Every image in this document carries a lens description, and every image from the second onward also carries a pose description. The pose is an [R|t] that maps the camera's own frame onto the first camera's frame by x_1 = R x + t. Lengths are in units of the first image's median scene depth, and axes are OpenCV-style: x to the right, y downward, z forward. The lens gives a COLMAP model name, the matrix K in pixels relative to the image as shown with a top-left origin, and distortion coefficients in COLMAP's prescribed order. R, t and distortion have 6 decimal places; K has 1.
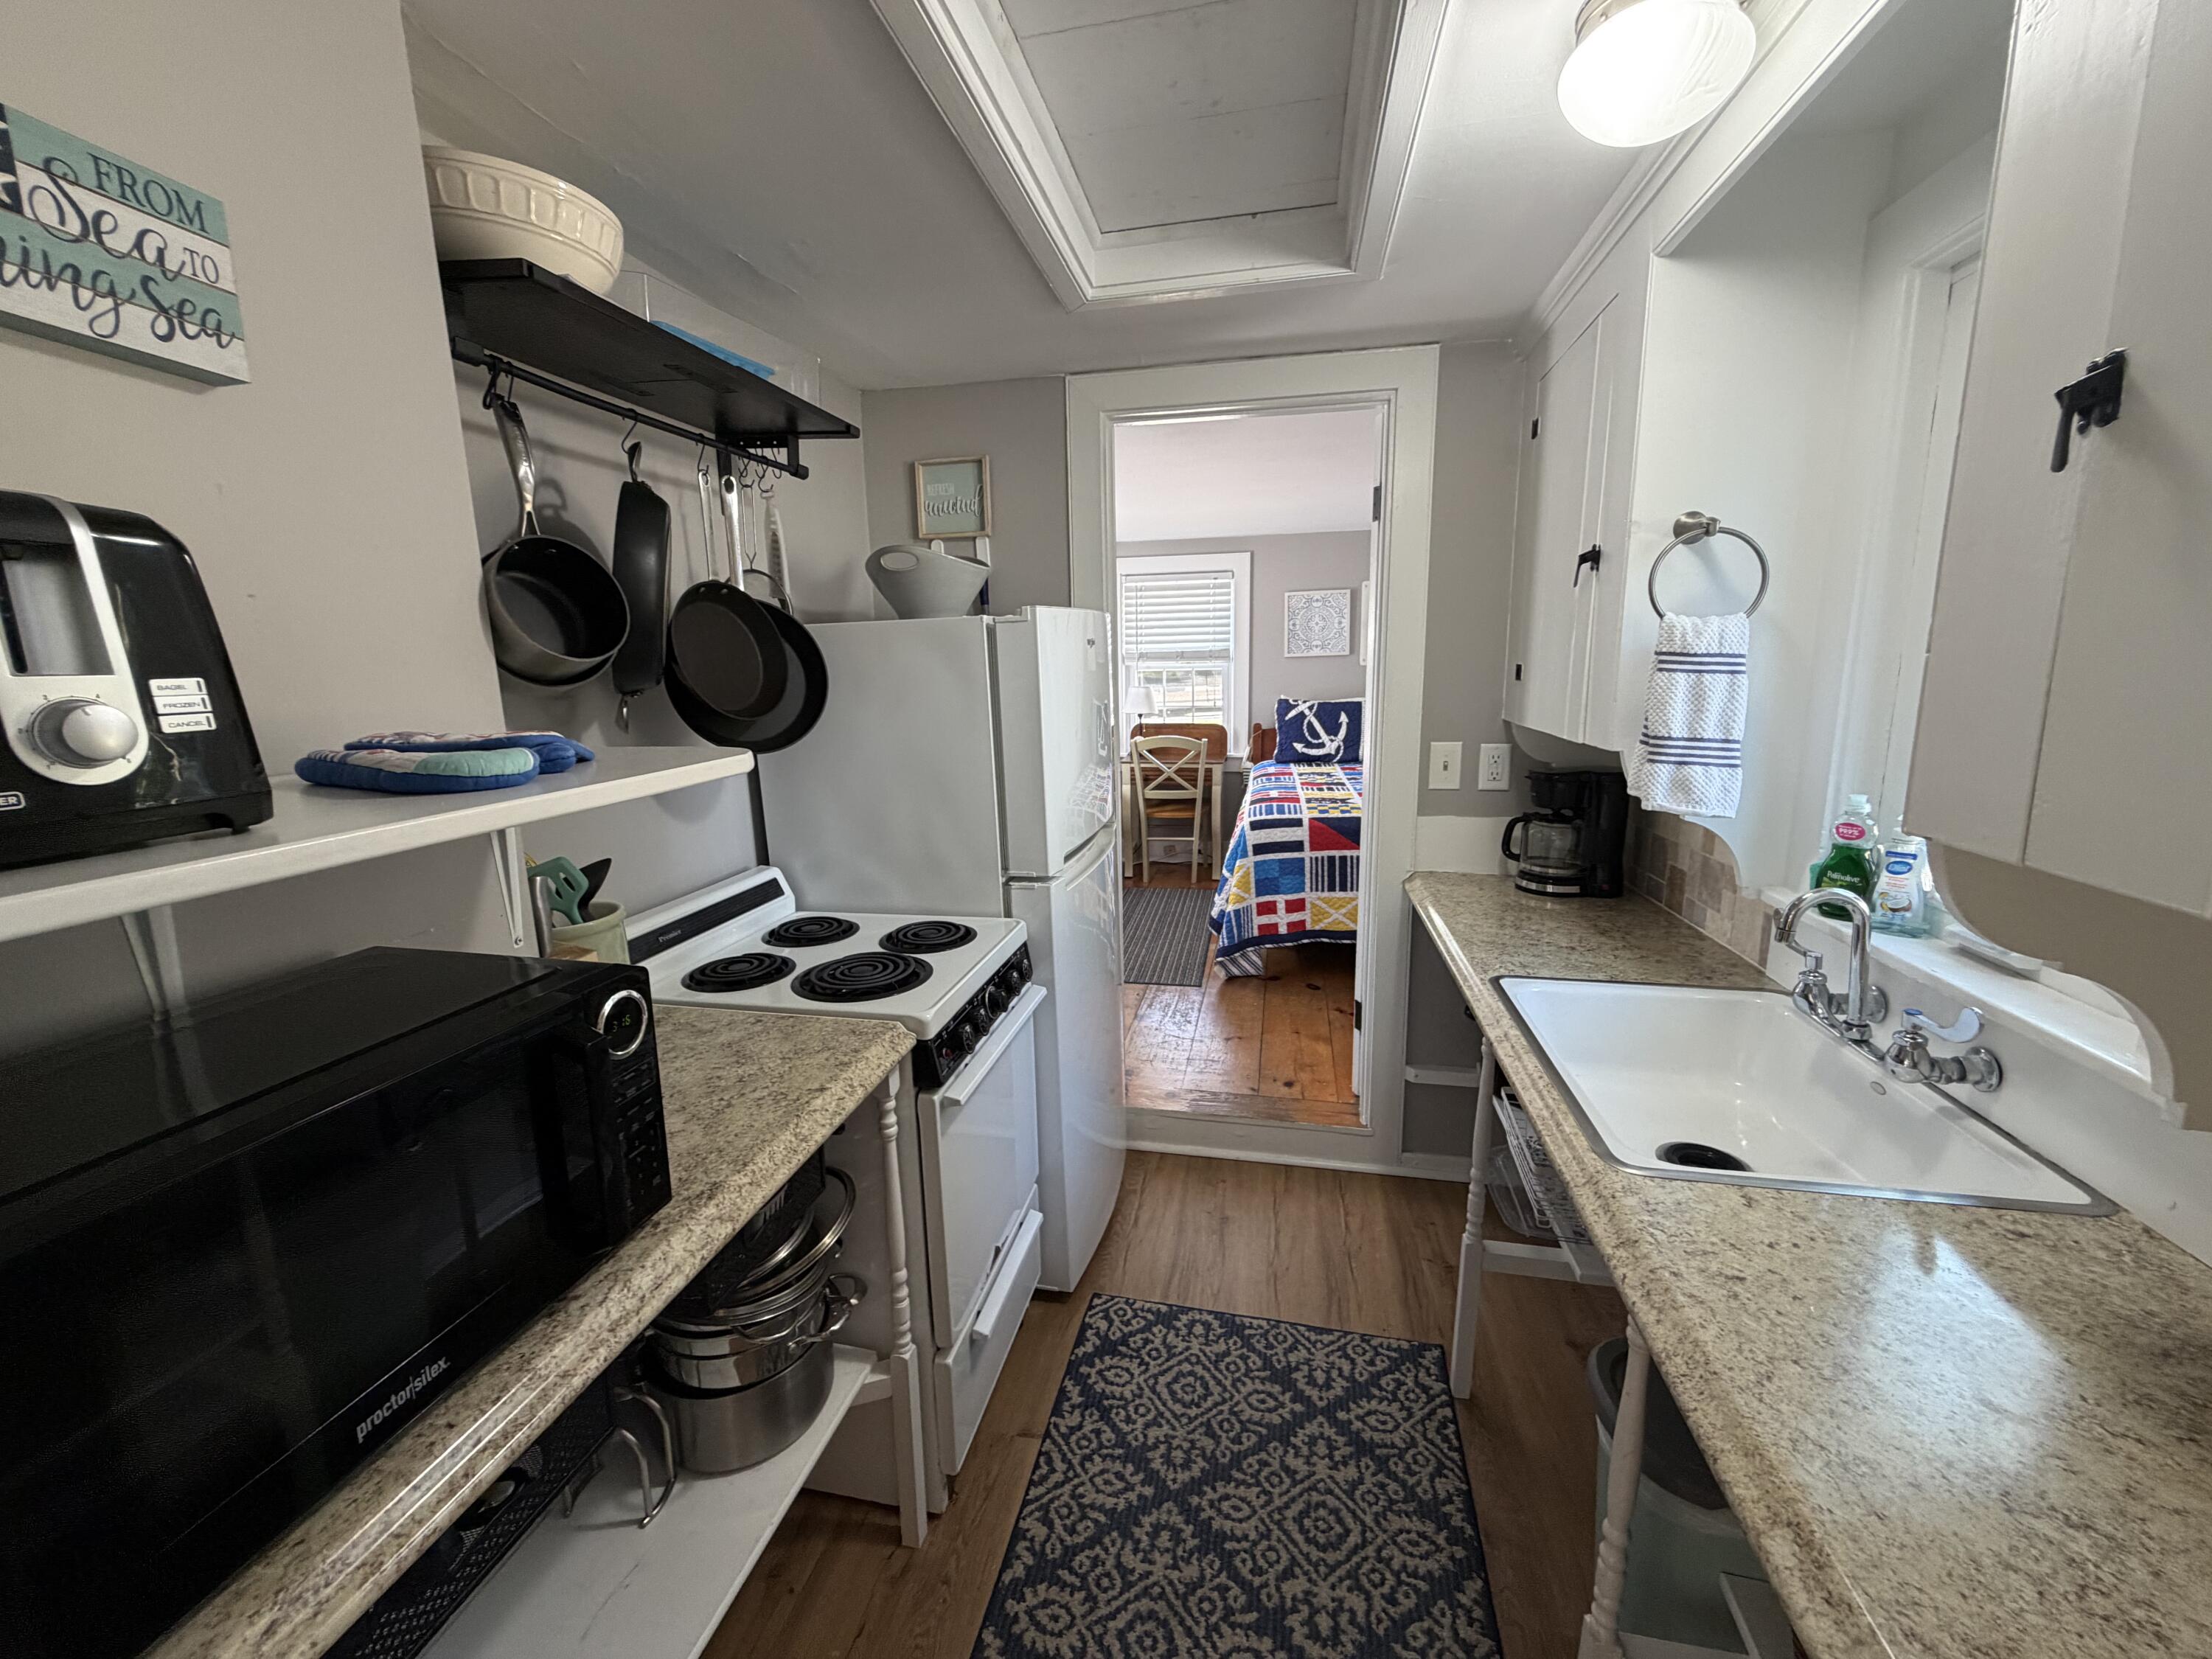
lens RADIAL K [[884.5, 0, 1102.0], [0, 884.5, 829.5], [0, 0, 1]] dist [0.002330, -0.000095]
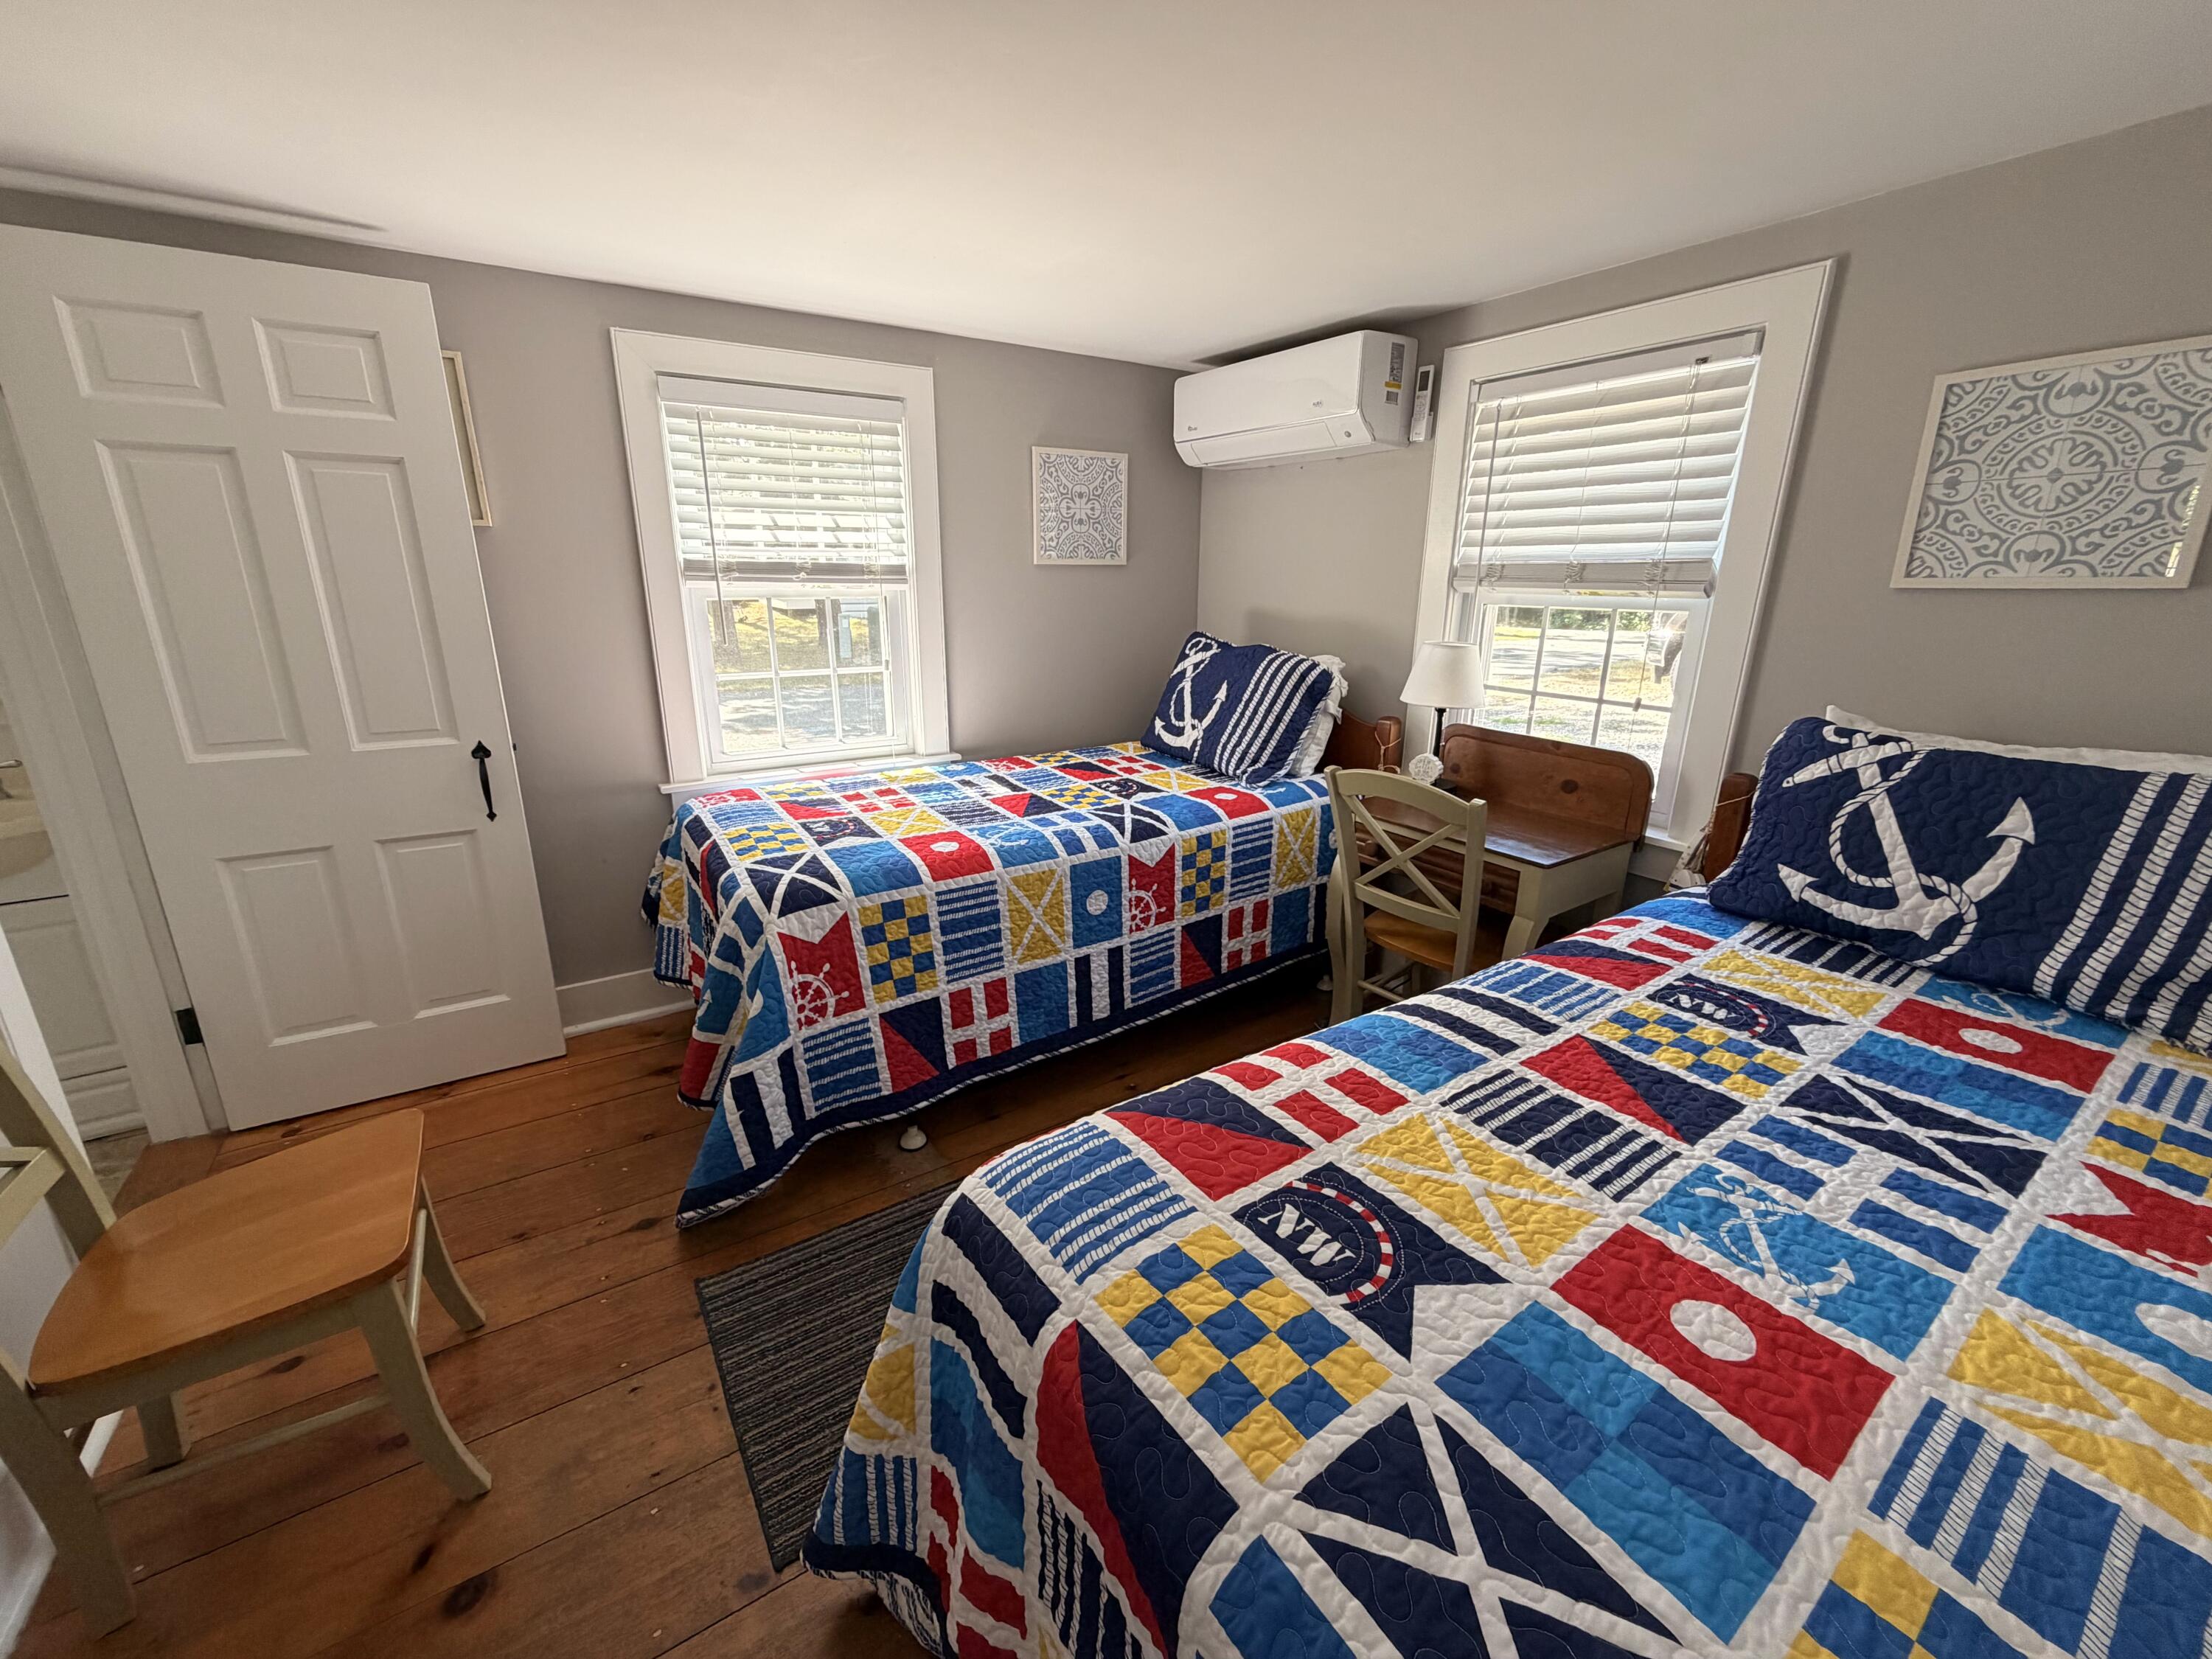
lens RADIAL K [[884.5, 0, 1103.5], [0, 884.5, 827.1], [0, 0, 1]] dist [0.002330, -0.000095]
pose [[0.701789, 0.222975, -0.676590, 0.677019], [-0.154460, 0.974787, 0.161036, -0.326848], [0.695438, -0.008507, 0.718535, 1.575542]]
